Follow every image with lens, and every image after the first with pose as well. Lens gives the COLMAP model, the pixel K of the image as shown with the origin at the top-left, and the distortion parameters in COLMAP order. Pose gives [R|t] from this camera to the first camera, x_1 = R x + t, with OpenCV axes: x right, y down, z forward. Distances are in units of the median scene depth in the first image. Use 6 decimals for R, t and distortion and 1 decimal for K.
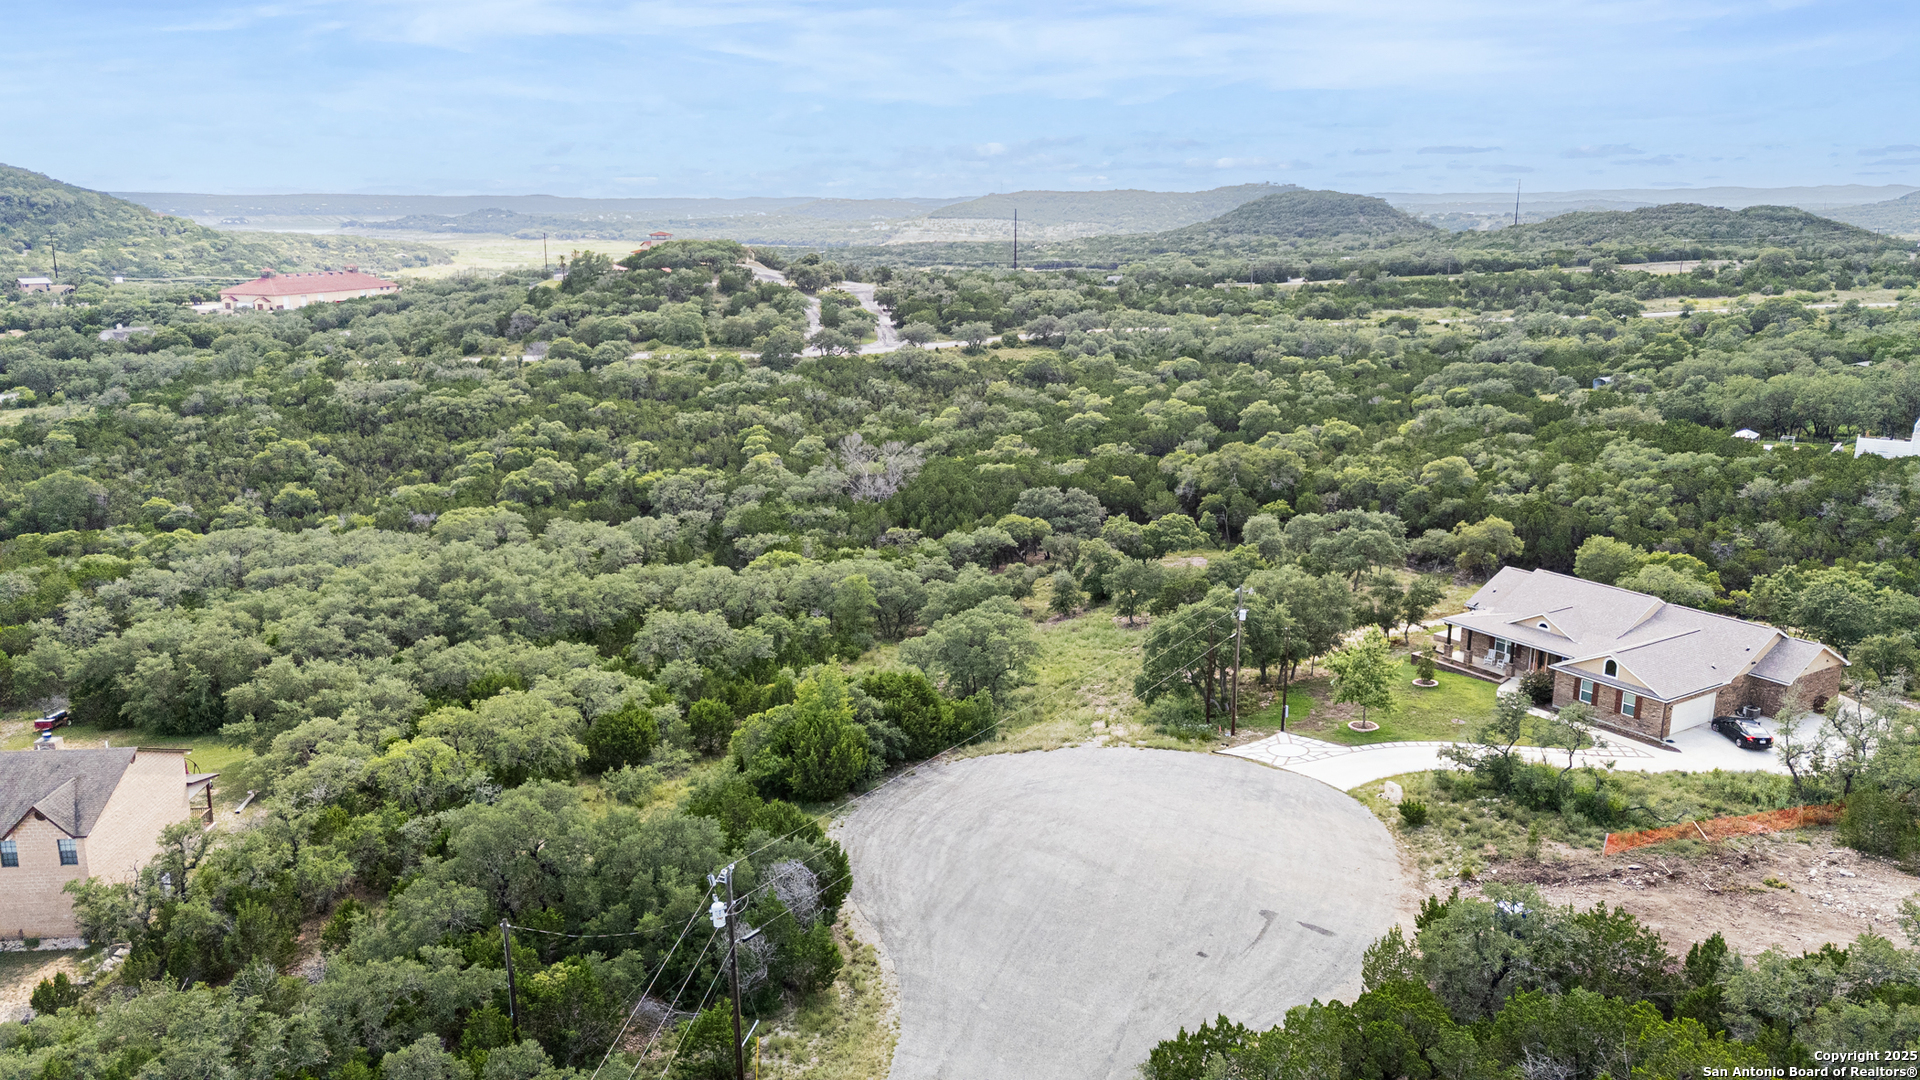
lens RADIAL K [[1422.8, 0, 960.0], [0, 1422.8, 537.9], [0, 0, 1]] dist [0.068973, -0.028609]
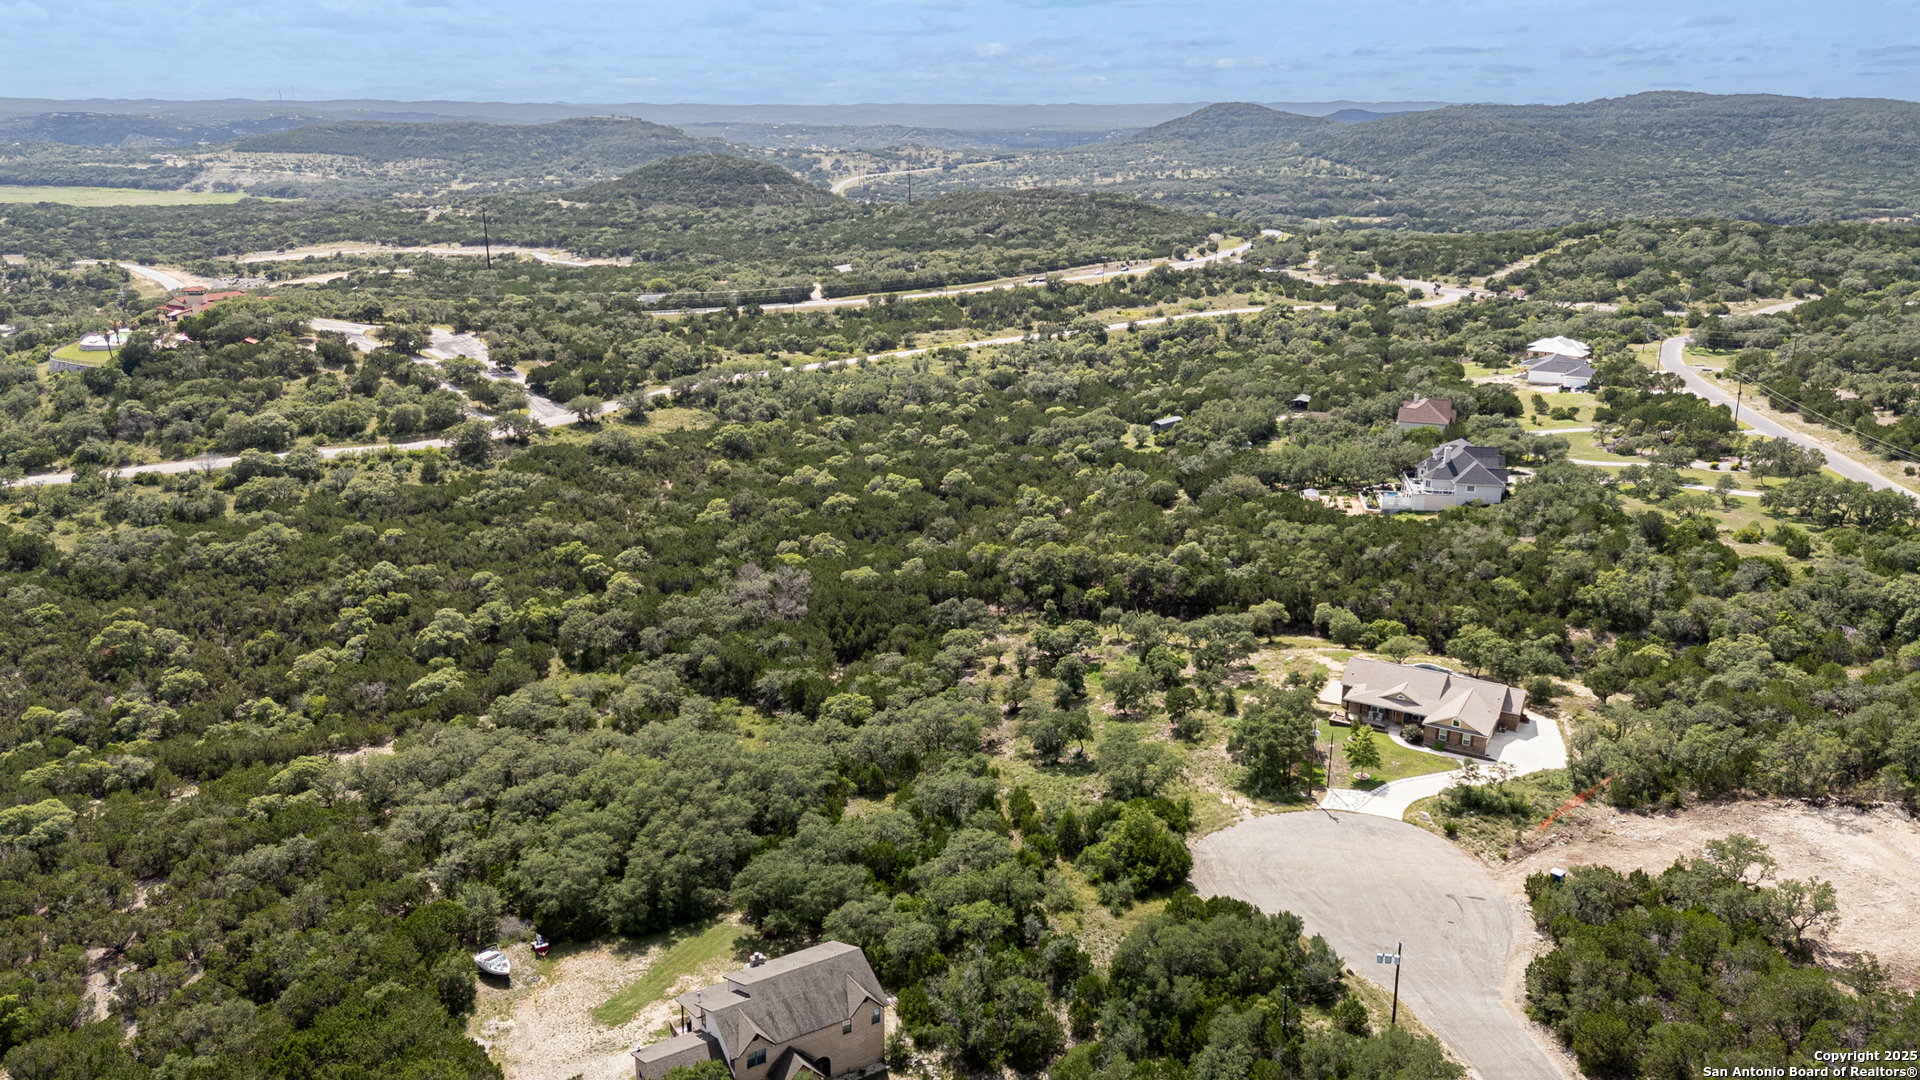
lens RADIAL K [[1422.8, 0, 968.4], [0, 1422.8, 539.0], [0, 0, 1]] dist [0.068973, -0.028609]
pose [[0.891114, -0.129178, 0.435005, -0.631114], [0.102002, 0.991115, 0.085365, -0.257914], [-0.442167, -0.031699, 0.896372, -0.300949]]
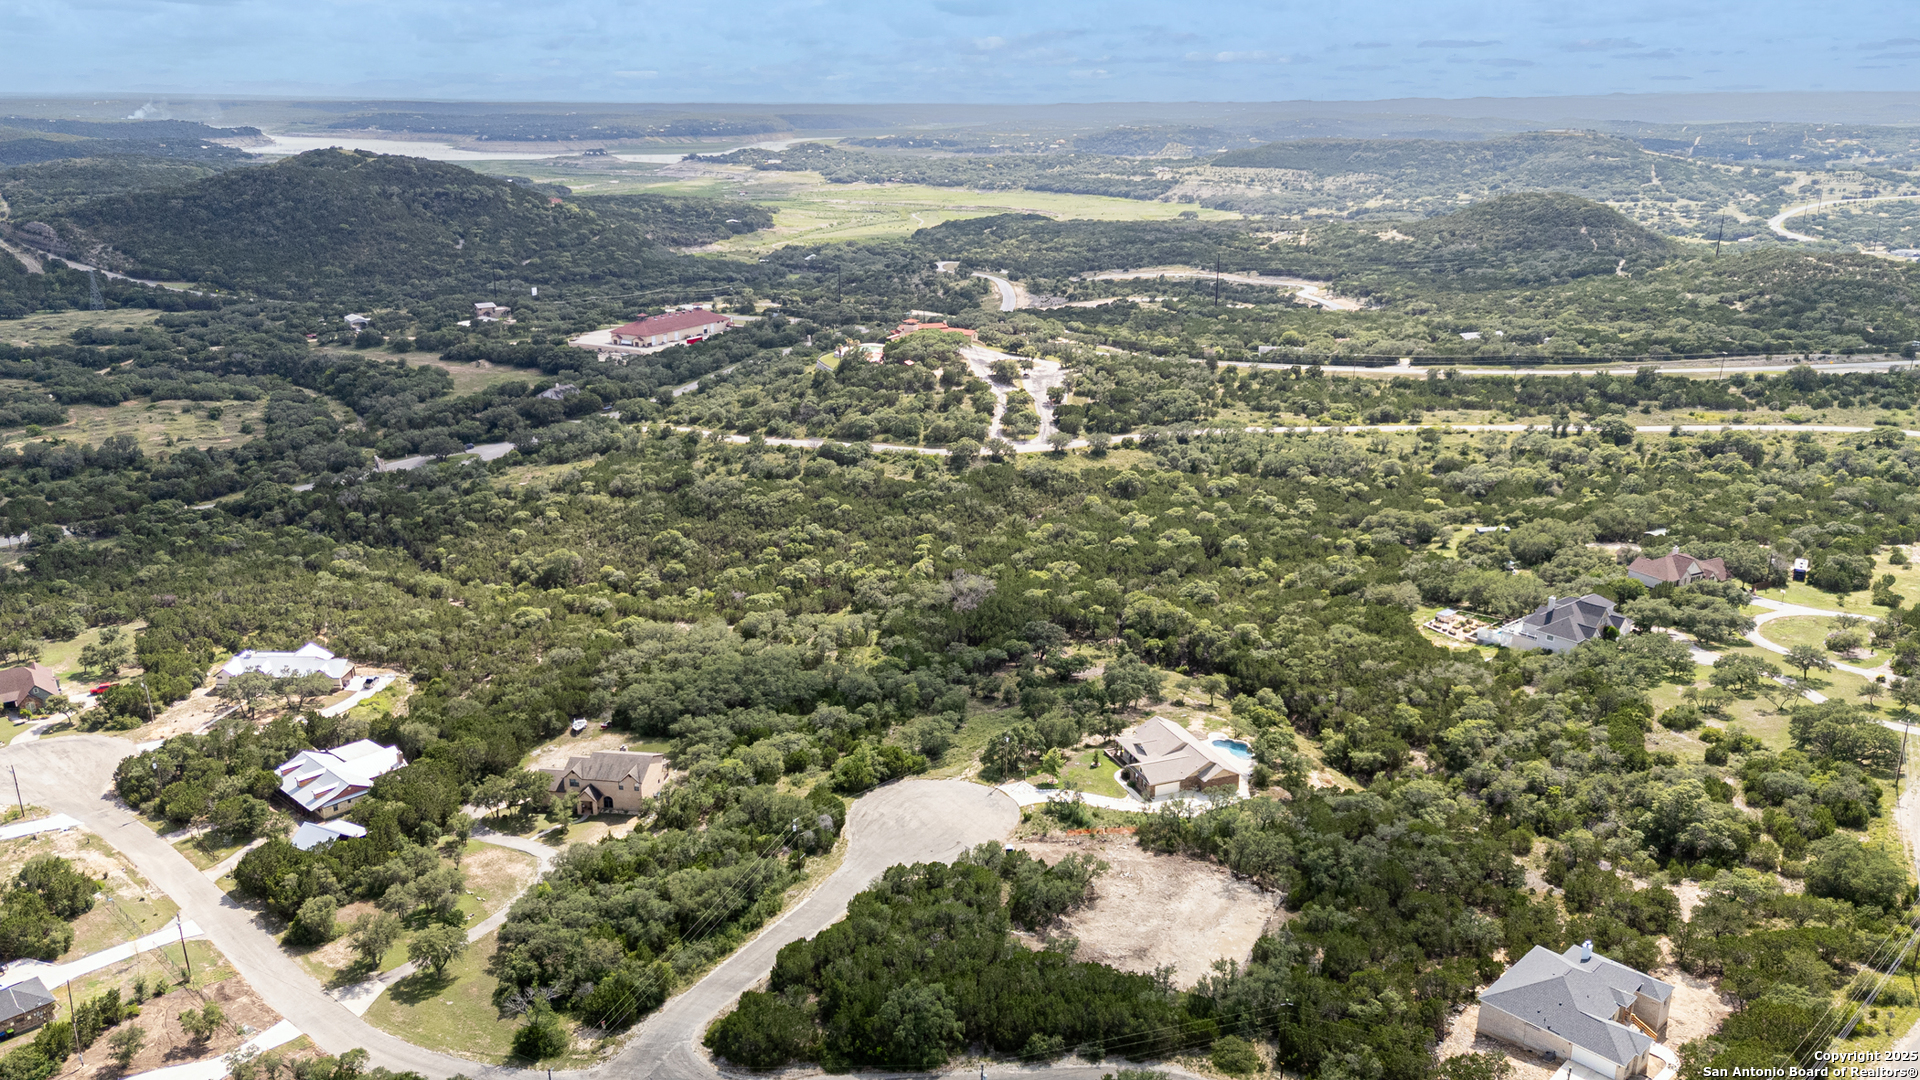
lens RADIAL K [[1422.8, 0, 956.0], [0, 1422.8, 539.6], [0, 0, 1]] dist [0.068973, -0.028609]
pose [[0.977058, 0.064555, -0.202953, 0.411435], [-0.050547, 0.996016, 0.073468, -0.347810], [0.206887, -0.061524, 0.976429, -1.122628]]
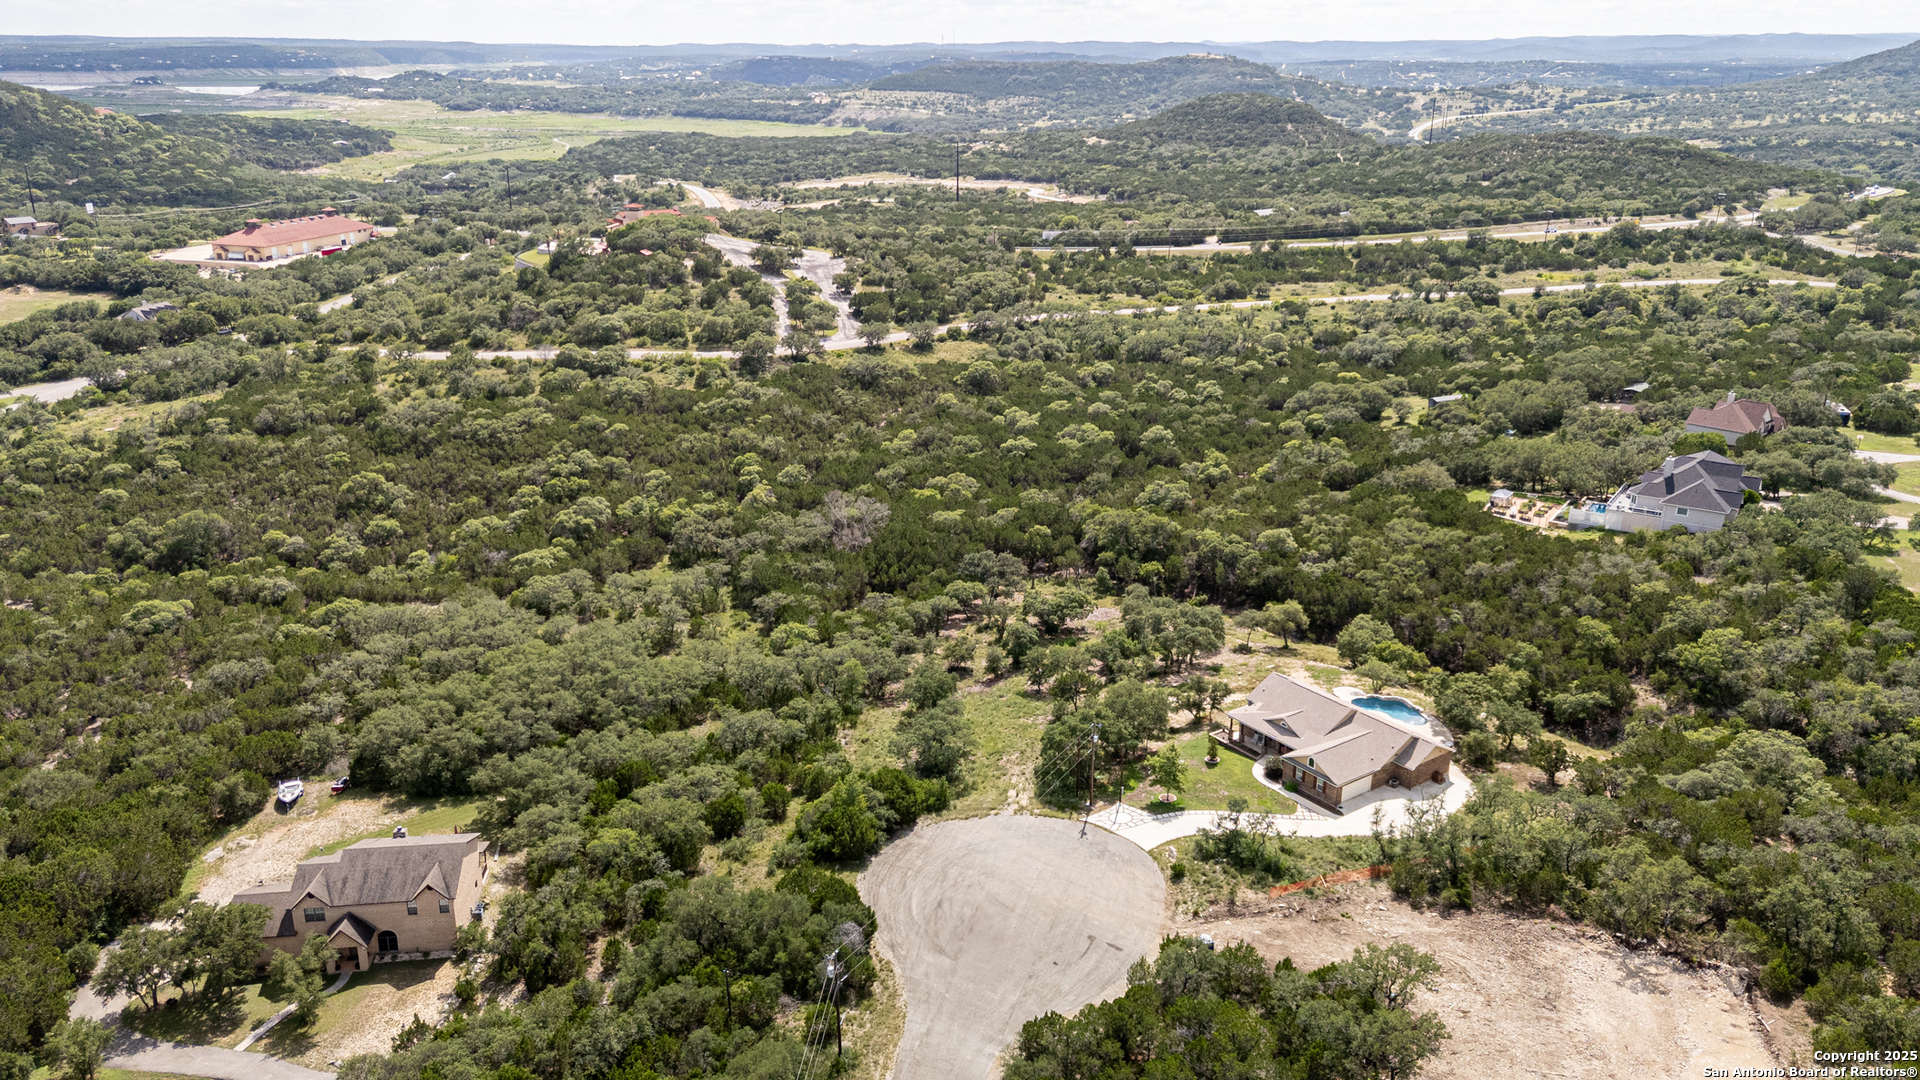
lens RADIAL K [[1422.8, 0, 960.1], [0, 1422.8, 544.2], [0, 0, 1]] dist [0.068973, -0.028609]
pose [[0.999192, -0.010482, 0.038790, -0.016166], [0.006379, 0.994511, 0.104441, -0.224510], [-0.039672, -0.104110, 0.993774, -0.412564]]
